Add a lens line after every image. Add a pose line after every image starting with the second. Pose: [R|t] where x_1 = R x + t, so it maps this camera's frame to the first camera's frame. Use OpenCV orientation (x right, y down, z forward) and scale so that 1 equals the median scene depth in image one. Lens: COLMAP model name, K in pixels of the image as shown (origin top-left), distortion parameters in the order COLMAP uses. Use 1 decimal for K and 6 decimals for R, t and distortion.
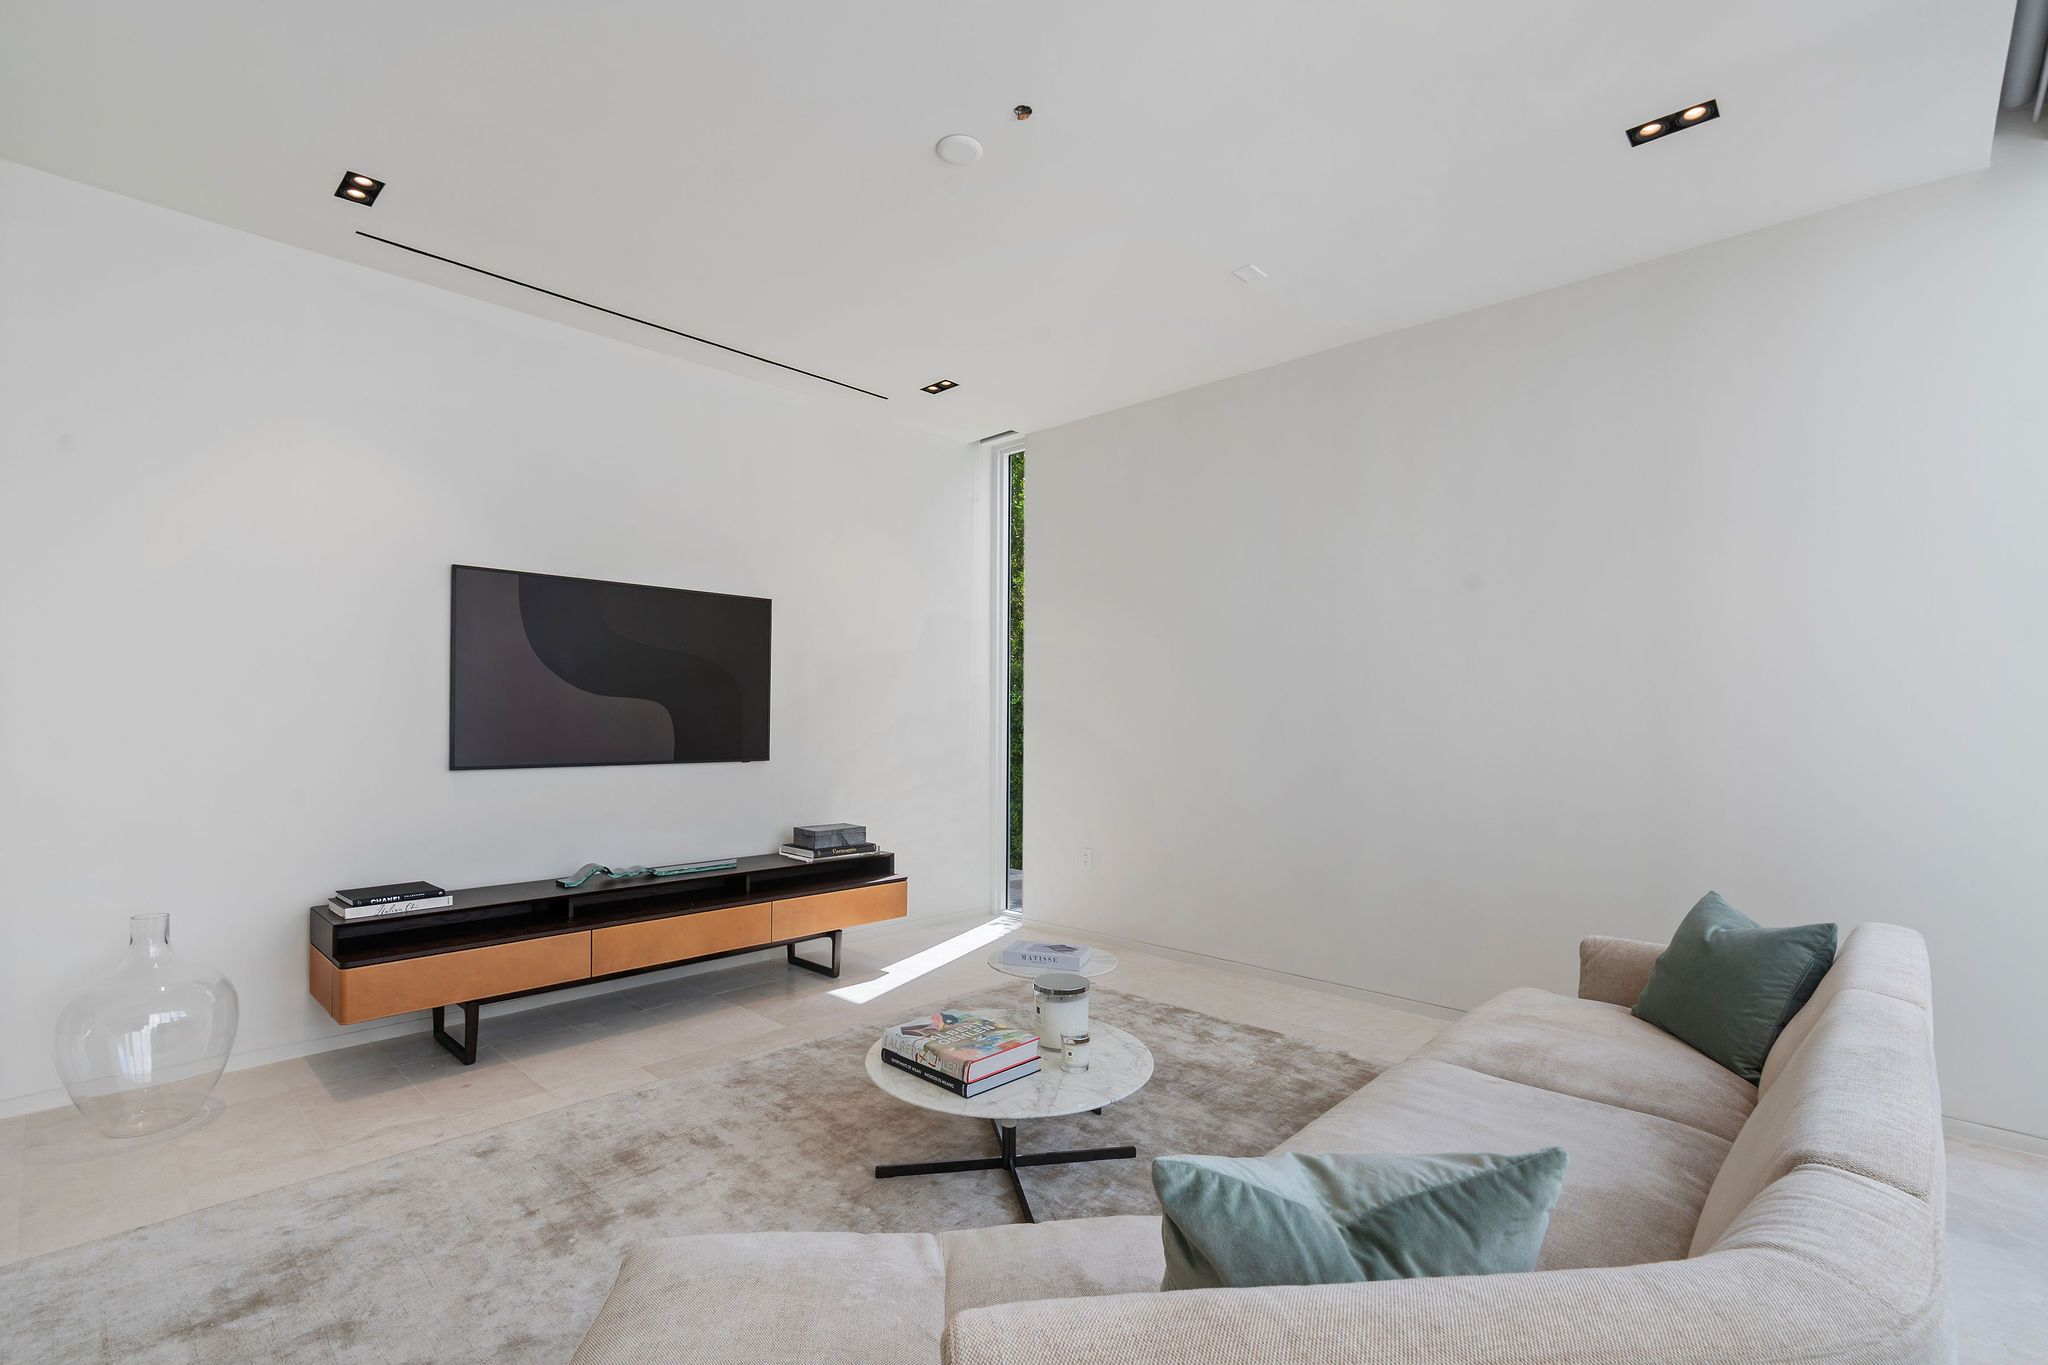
lens RADIAL K [[924.8, 0, 1013.1], [0, 924.8, 694.7], [0, 0, 1]] dist [-0.002515, 0.001204]
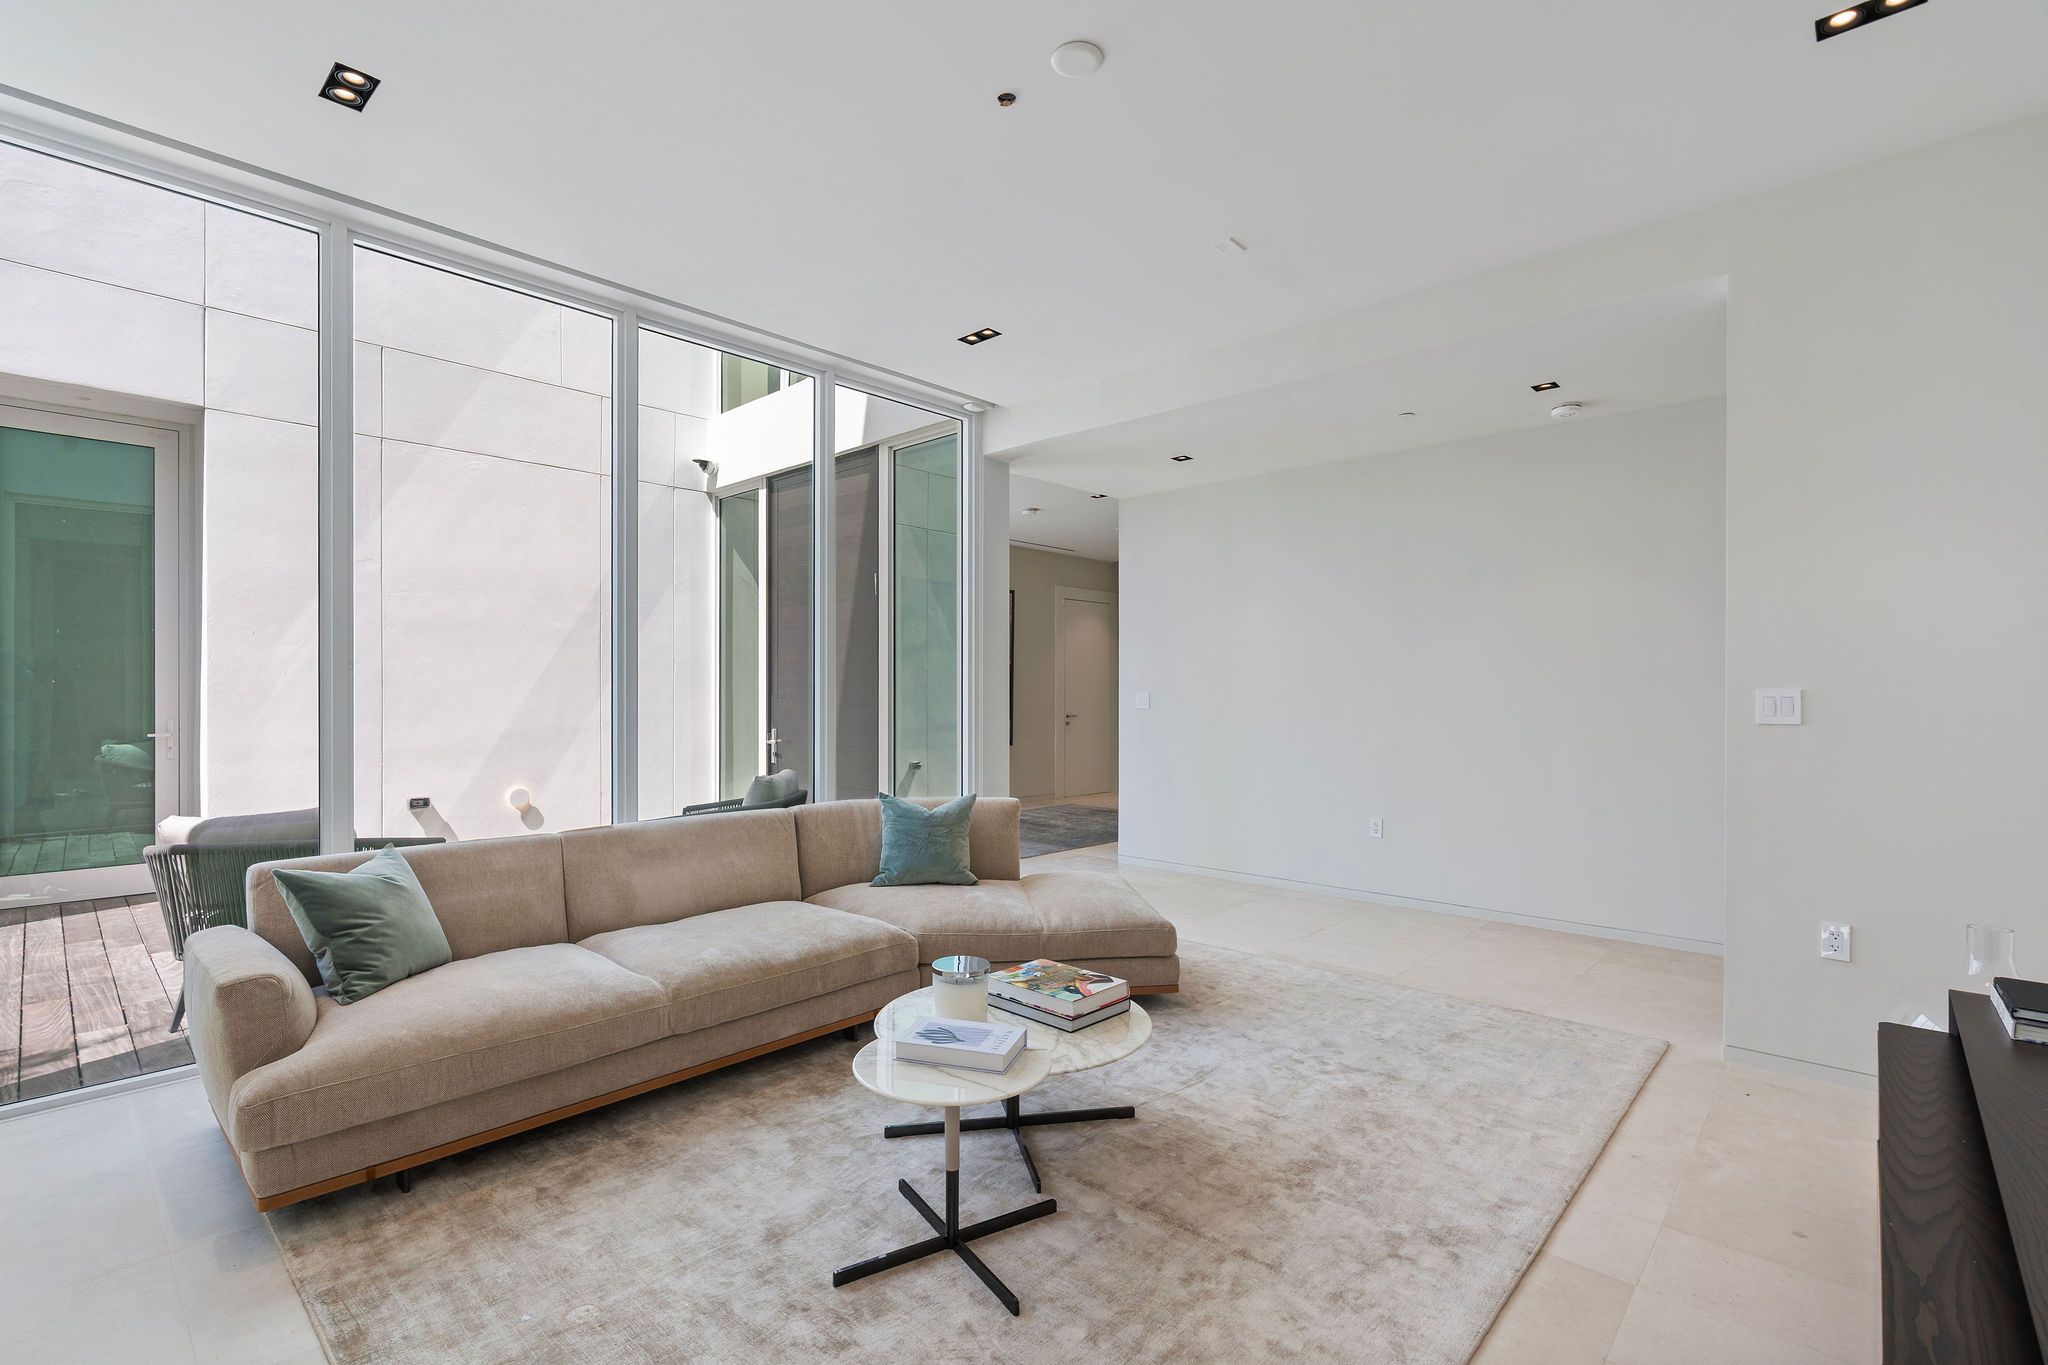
lens RADIAL K [[924.8, 0, 1013.1], [0, 924.8, 694.7], [0, 0, 1]] dist [-0.002515, 0.001204]
pose [[-0.999772, -0.006798, -0.020223, 0.021034], [-0.006747, 0.999974, -0.002582, 0.025349], [0.020240, -0.002445, -0.999792, 2.084138]]
